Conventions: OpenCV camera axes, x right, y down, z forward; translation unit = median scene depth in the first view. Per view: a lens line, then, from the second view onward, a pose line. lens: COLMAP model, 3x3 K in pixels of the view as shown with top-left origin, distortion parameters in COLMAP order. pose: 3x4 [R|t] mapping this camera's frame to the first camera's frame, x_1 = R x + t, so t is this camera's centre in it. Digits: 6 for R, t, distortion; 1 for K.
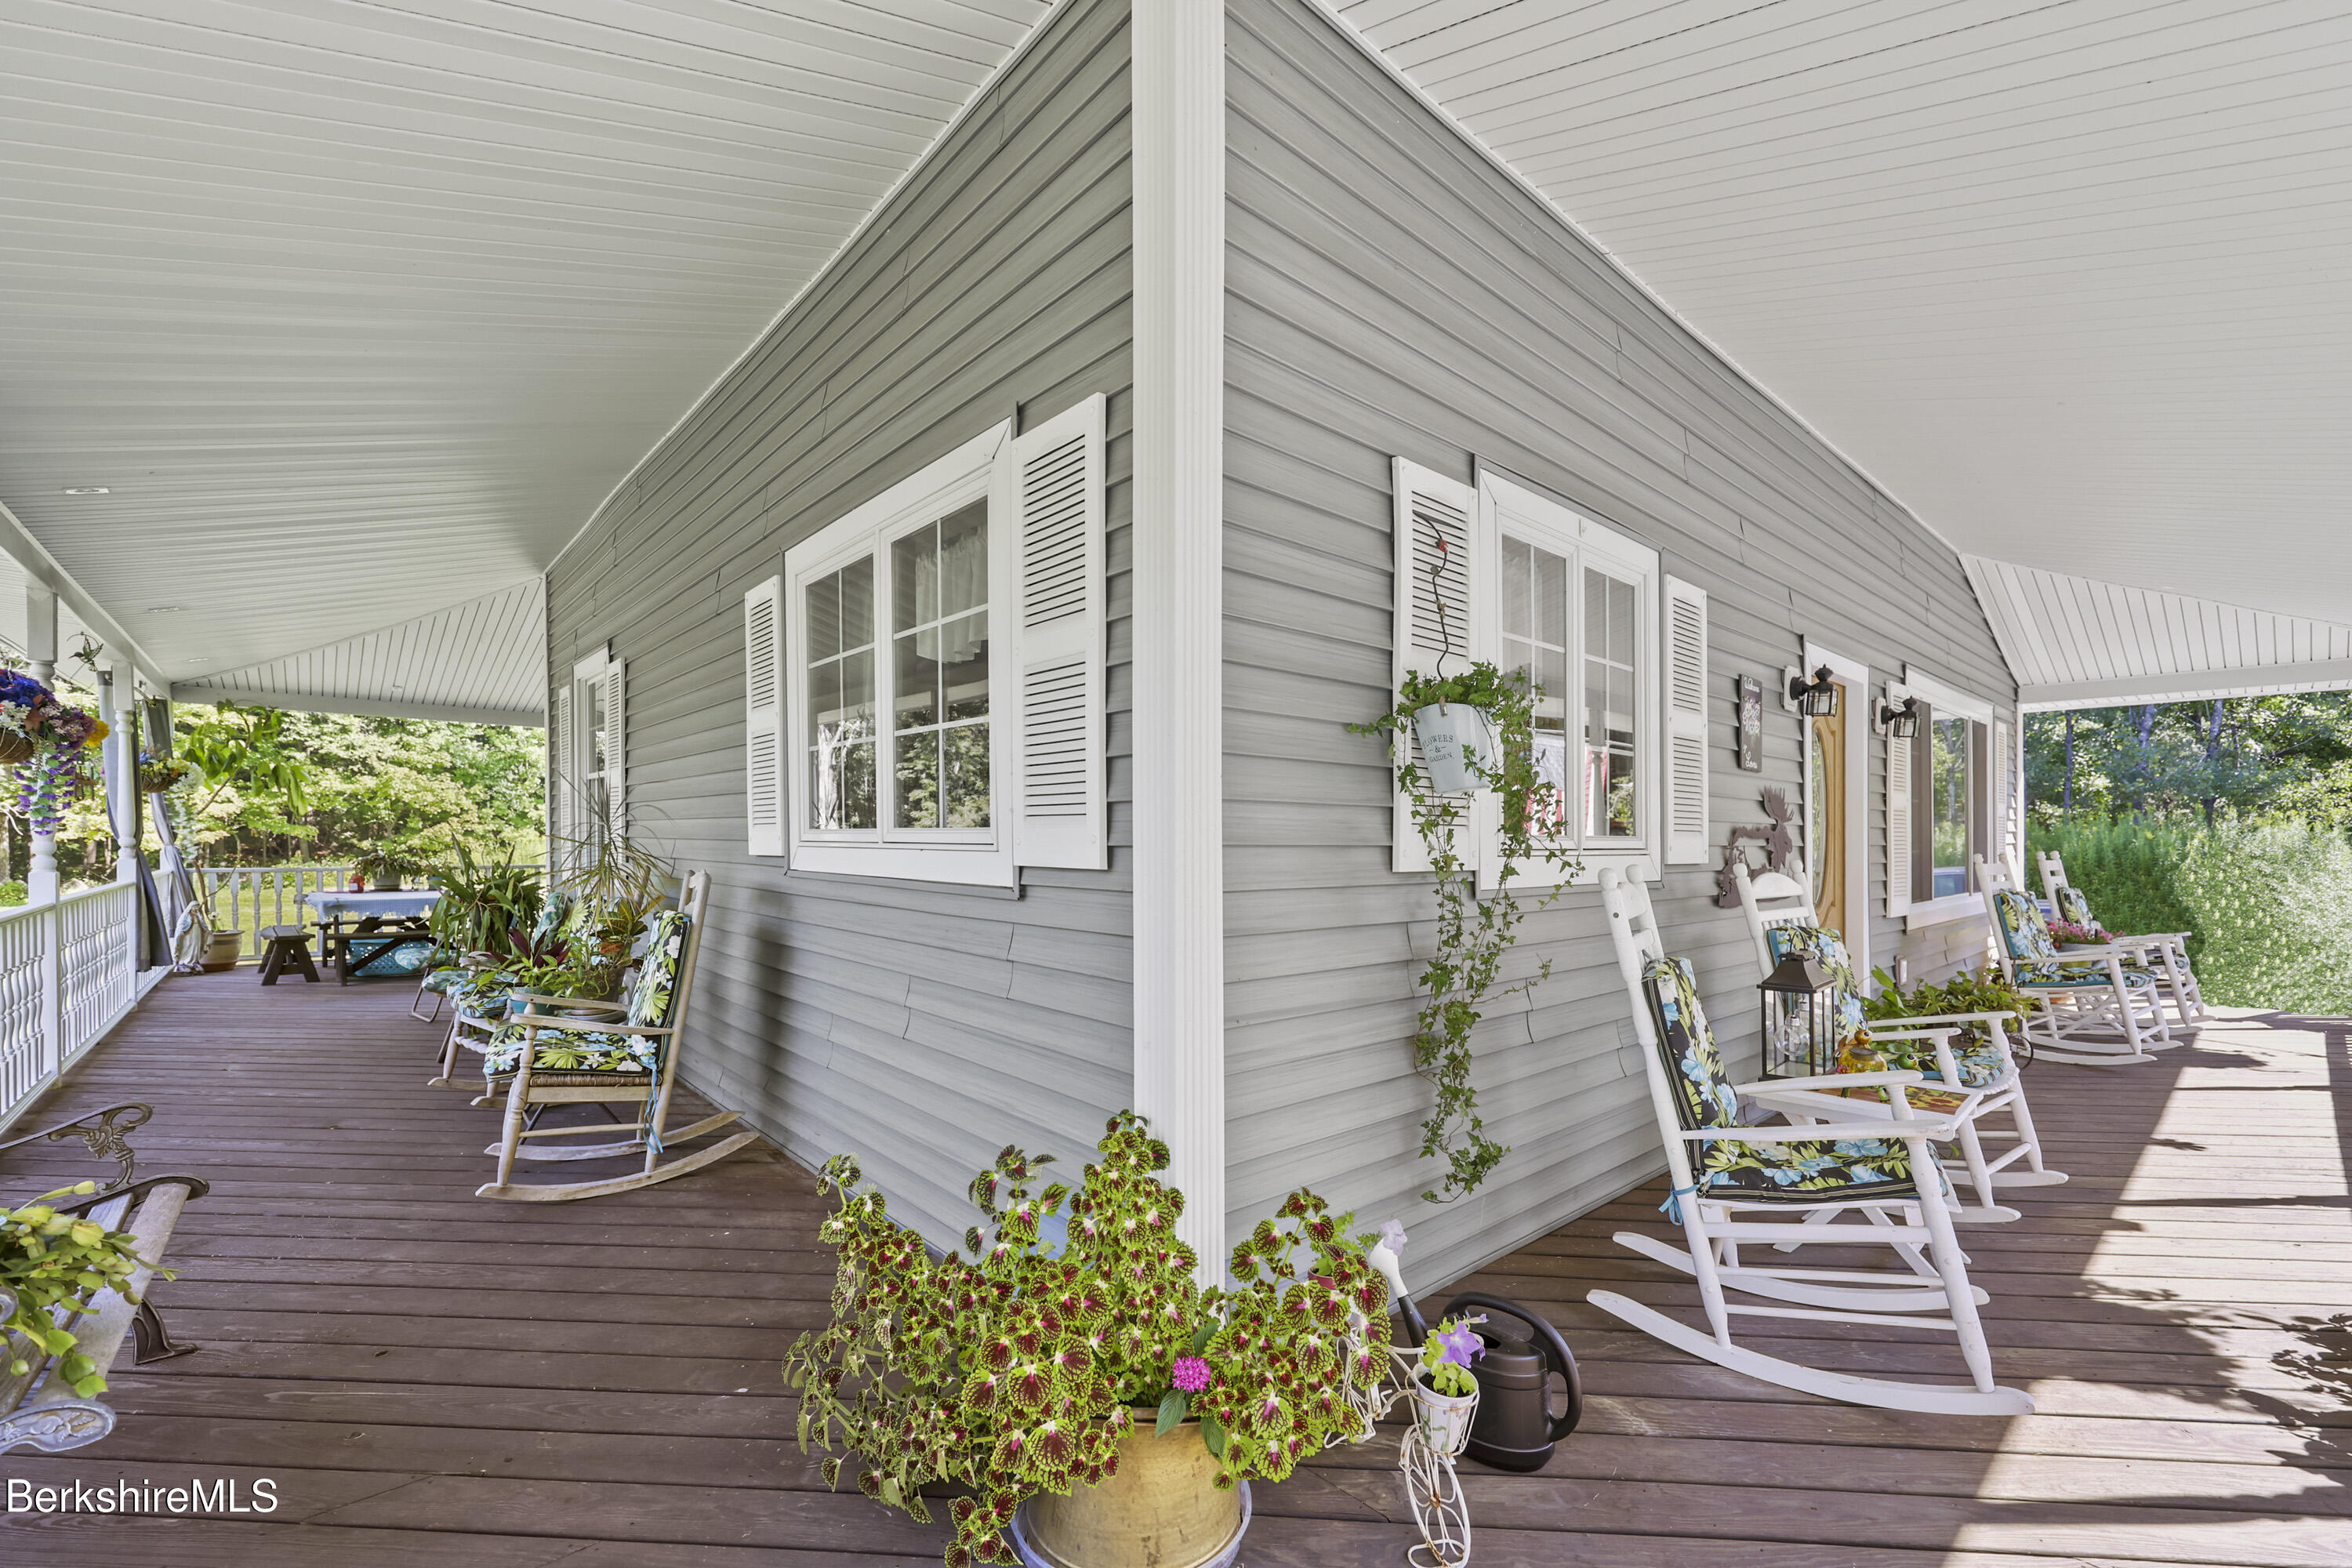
lens RADIAL K [[975.8, 0, 1160.4], [0, 975.8, 834.7], [0, 0, 1]] dist [0.001335, 0.000358]
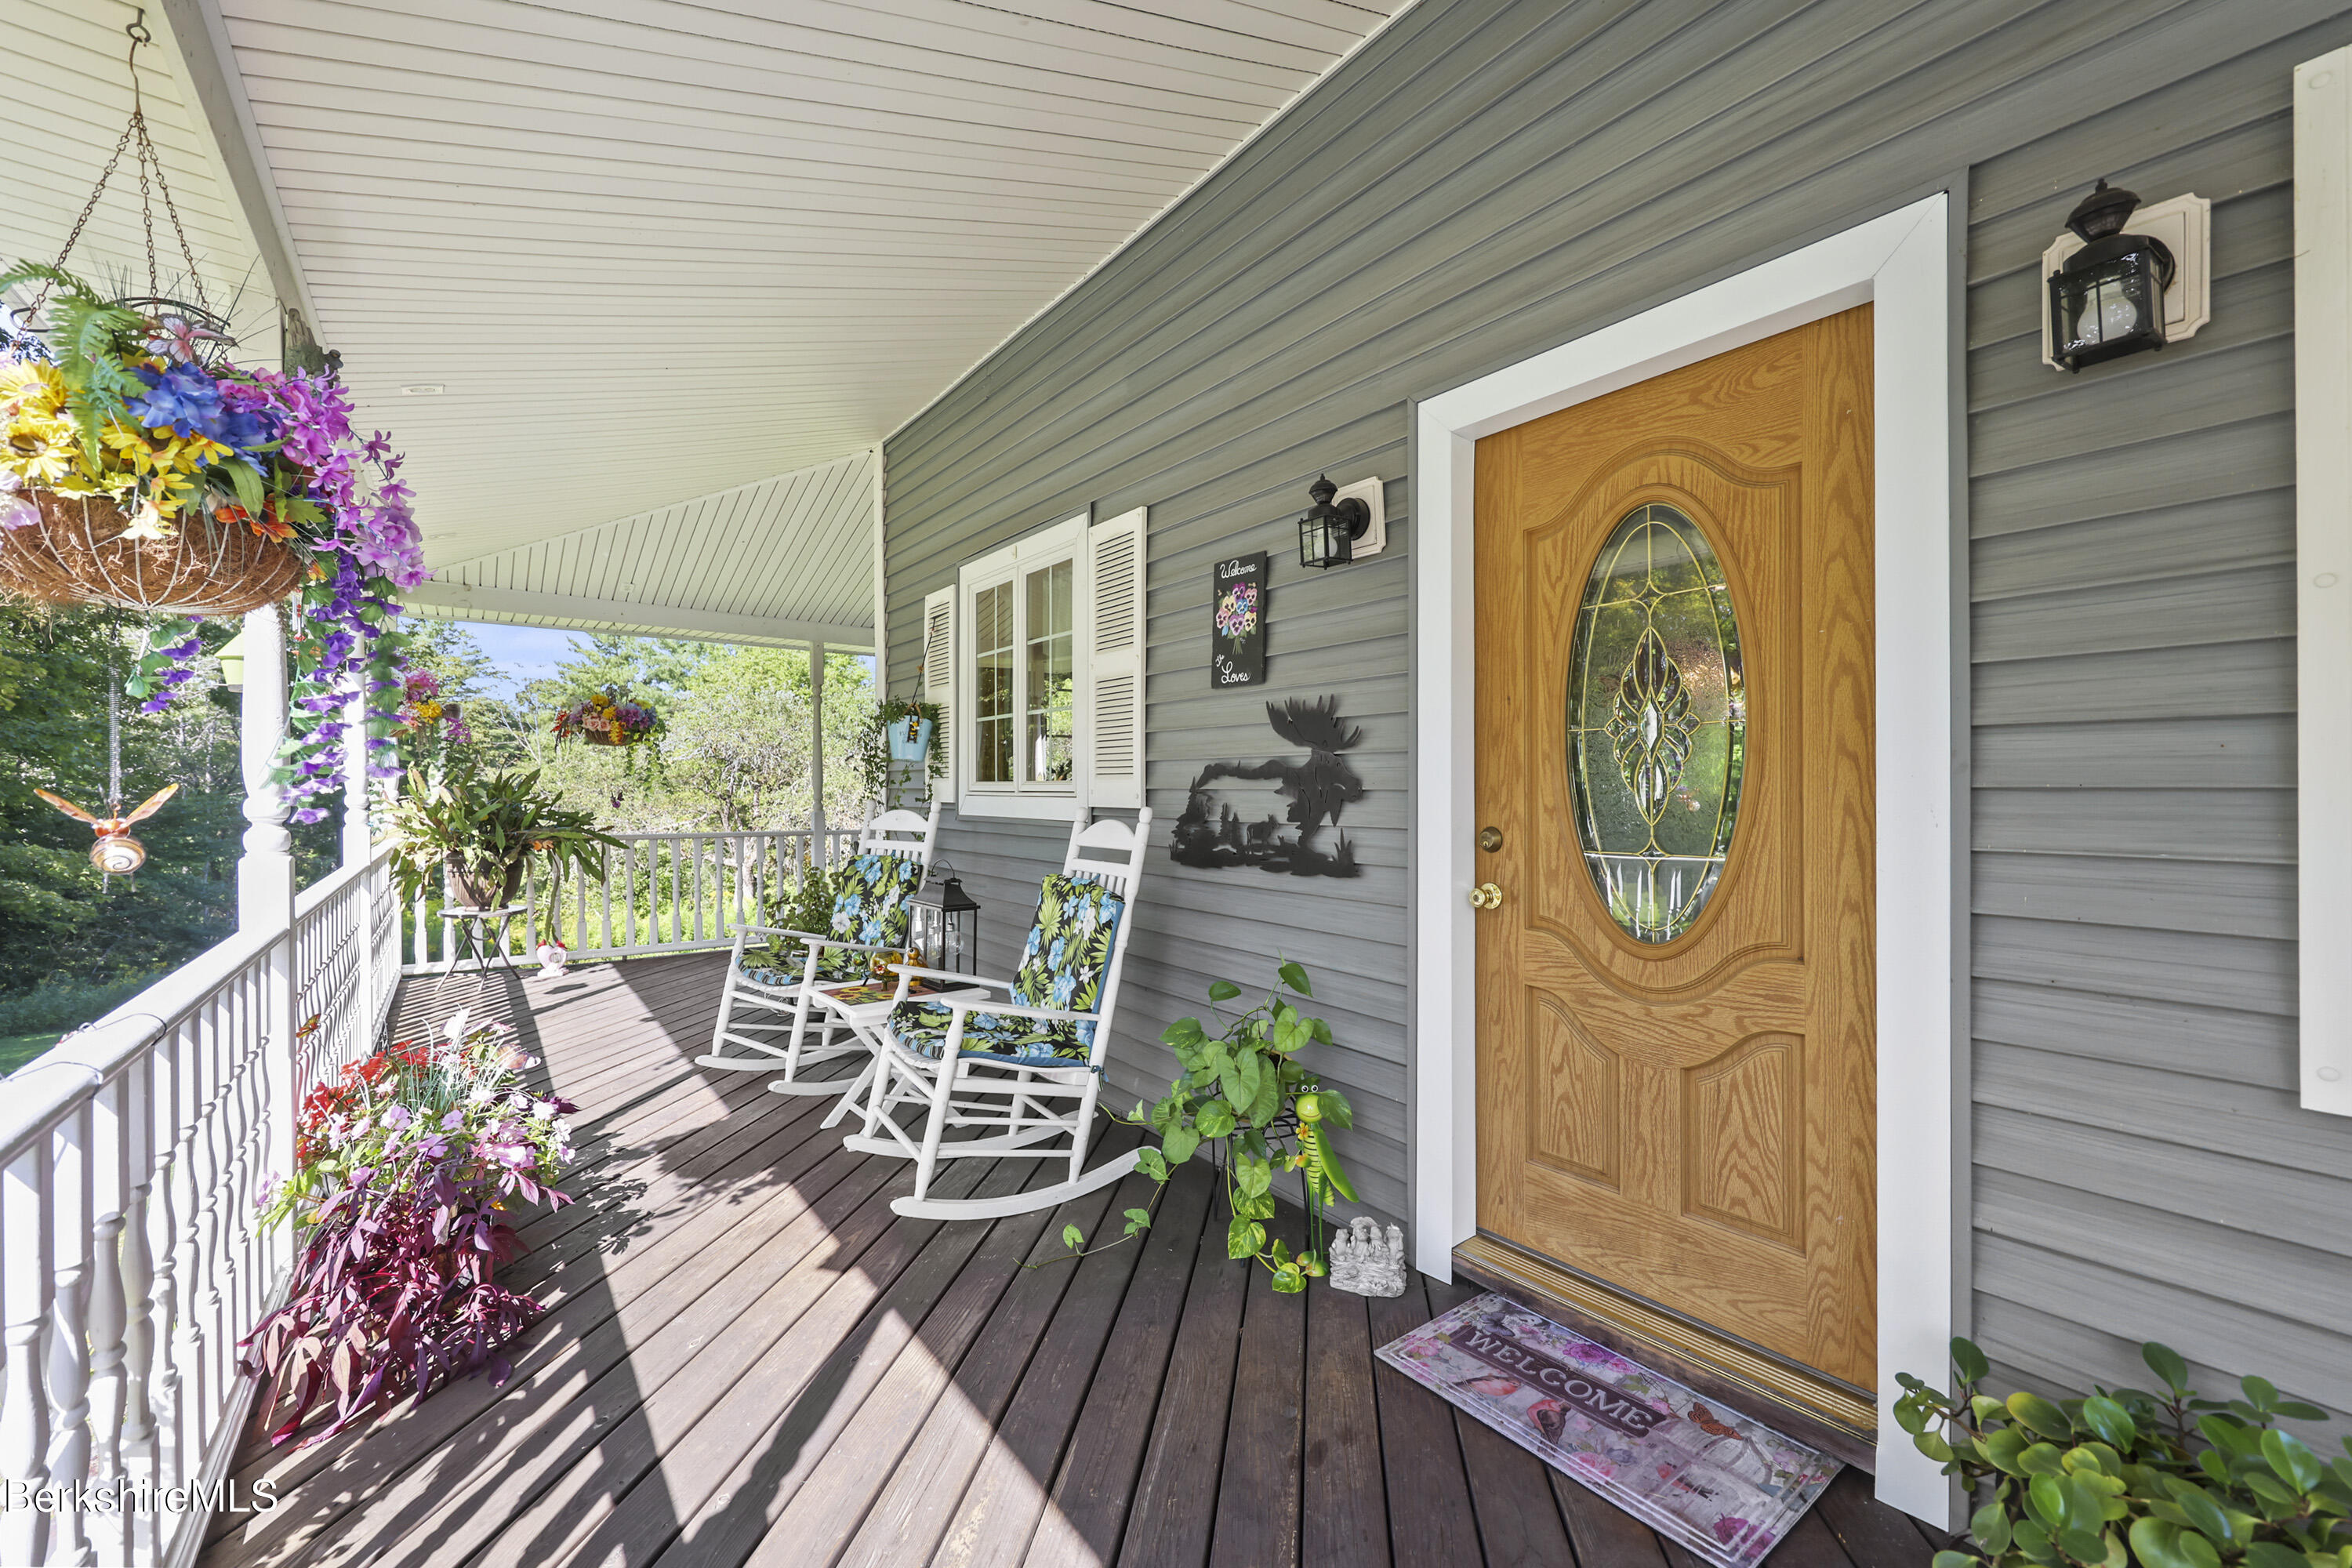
lens RADIAL K [[975.8, 0, 1192.4], [0, 975.8, 788.4], [0, 0, 1]] dist [0.001335, 0.000358]
pose [[-0.075070, -0.007604, -0.997149, 1.116217], [0.001945, 0.999968, -0.007772, 0.013571], [0.997176, -0.002523, -0.075053, 0.855744]]
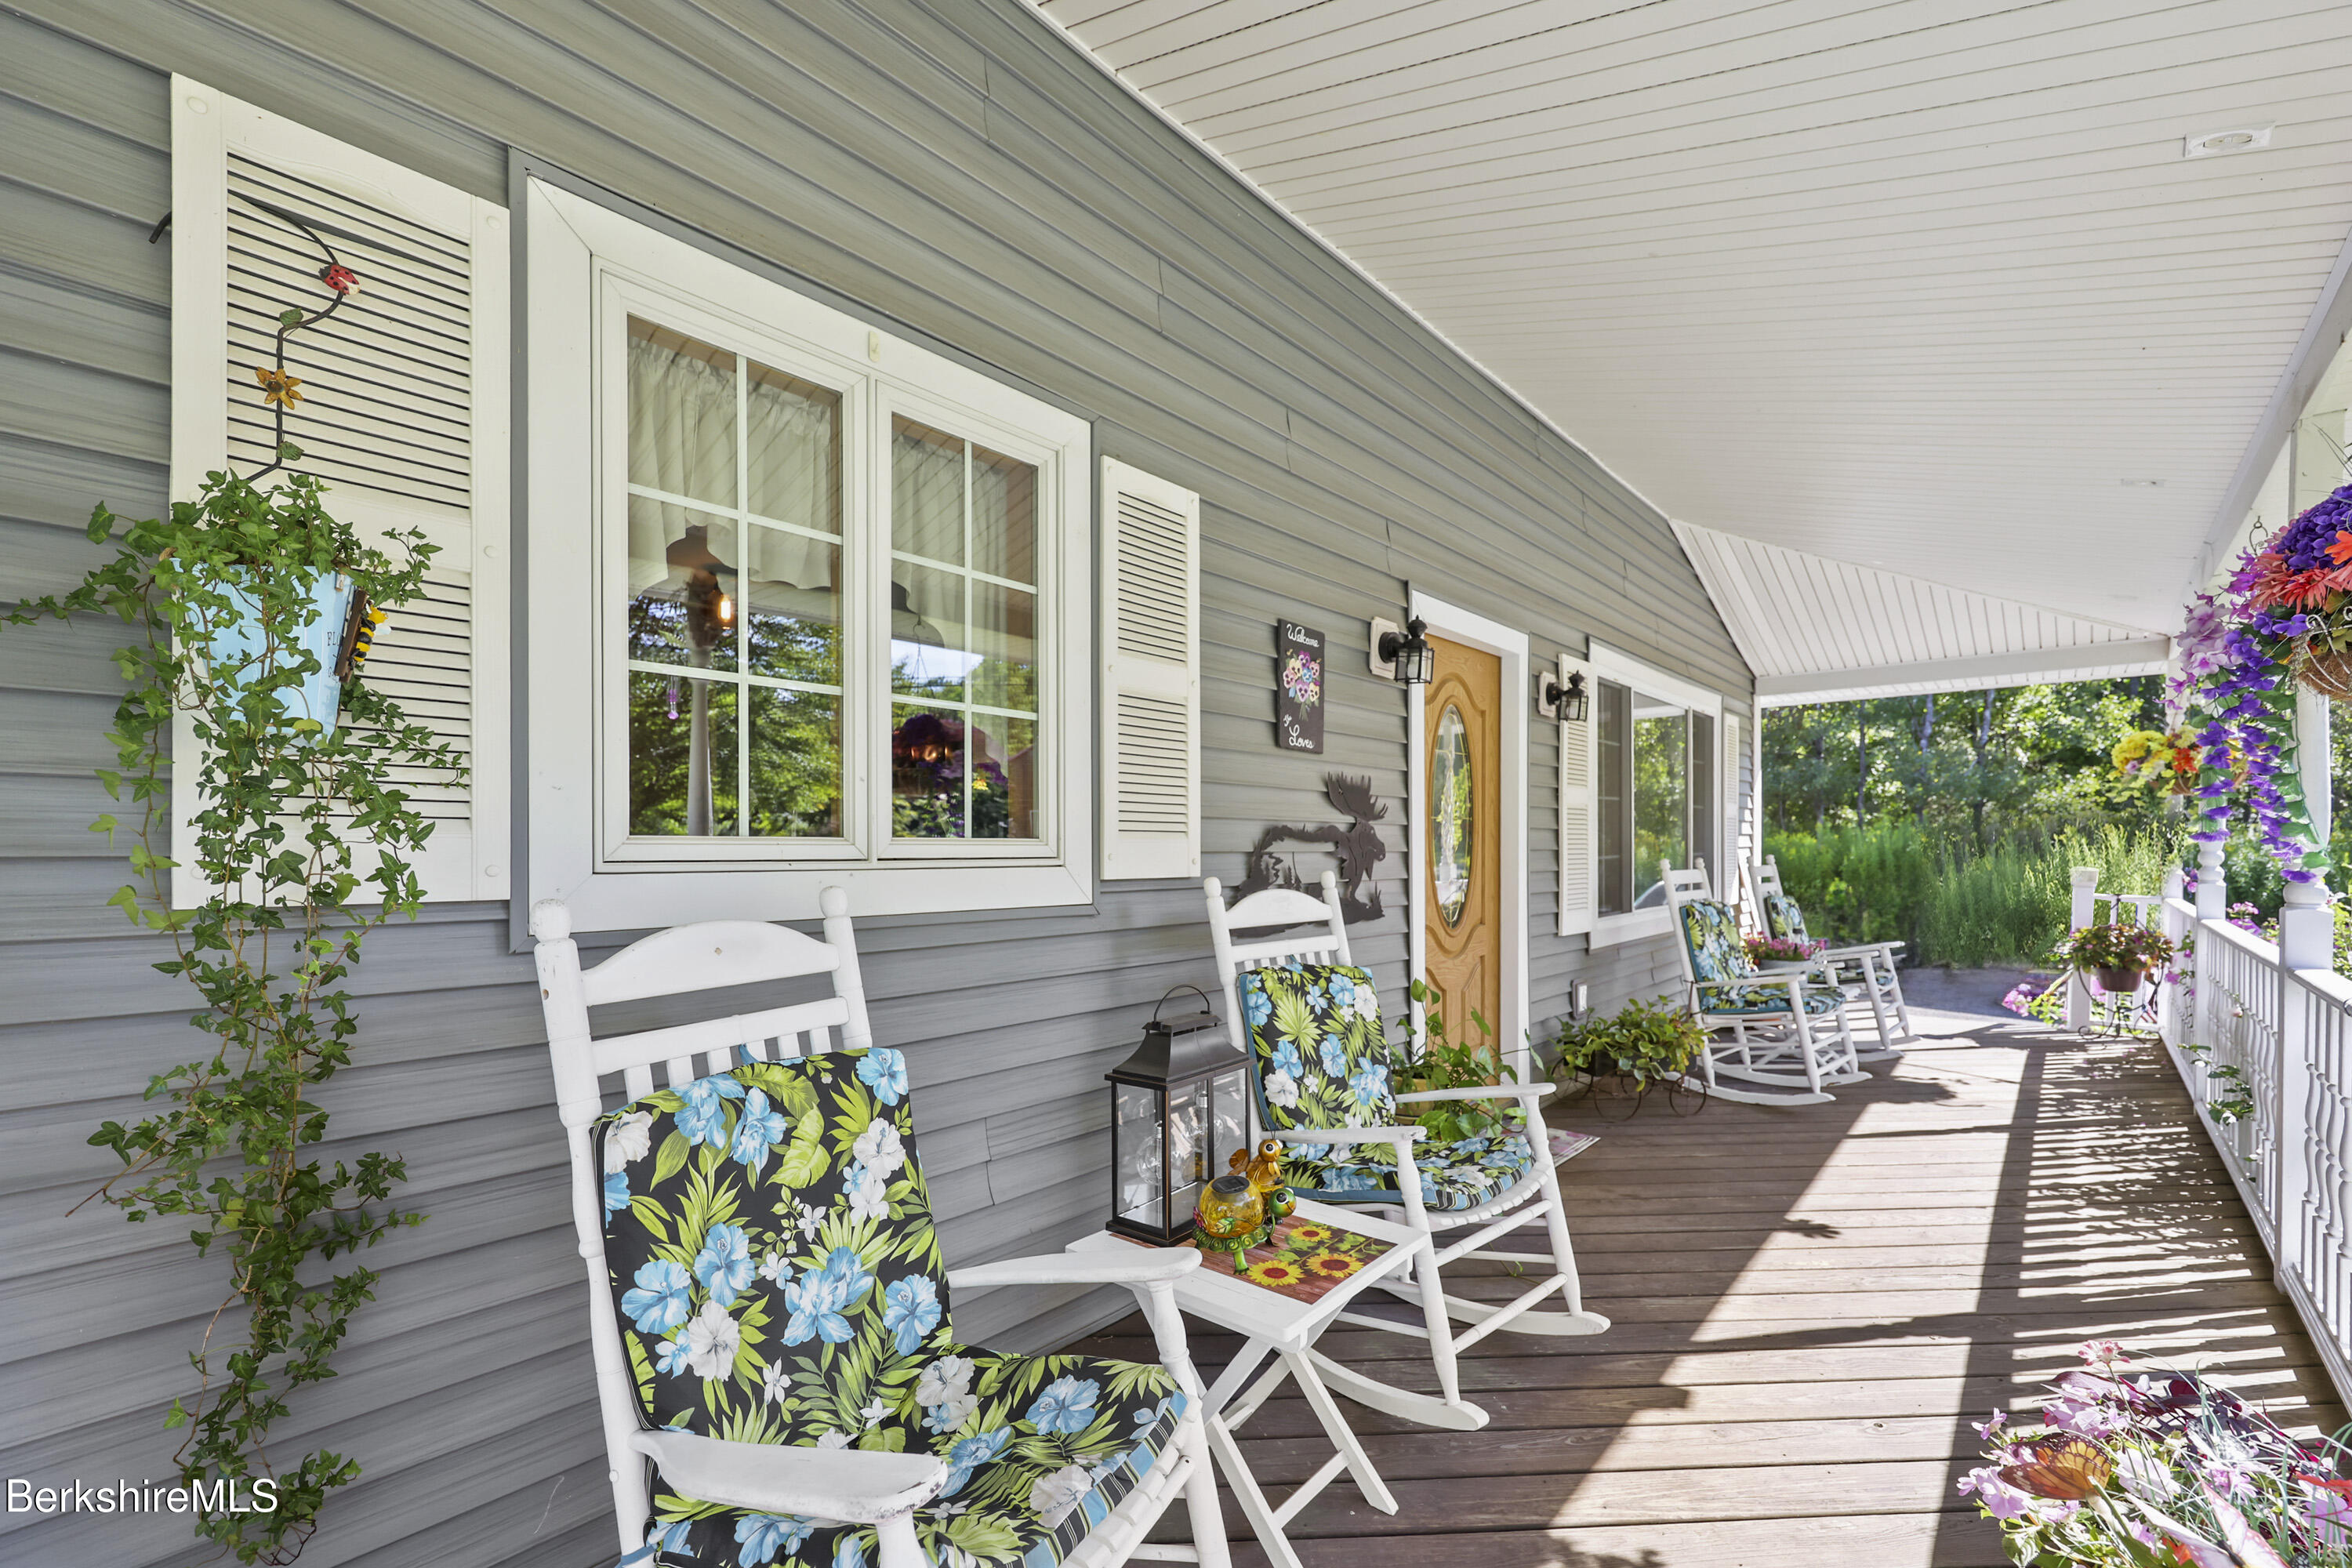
lens RADIAL K [[975.8, 0, 1189.9], [0, 975.8, 851.0], [0, 0, 1]] dist [0.001335, 0.000358]
pose [[0.992270, -0.005449, 0.123978, 0.359298], [0.004344, 0.999948, 0.009177, 0.003062], [-0.124022, -0.008568, 0.992242, 0.227756]]
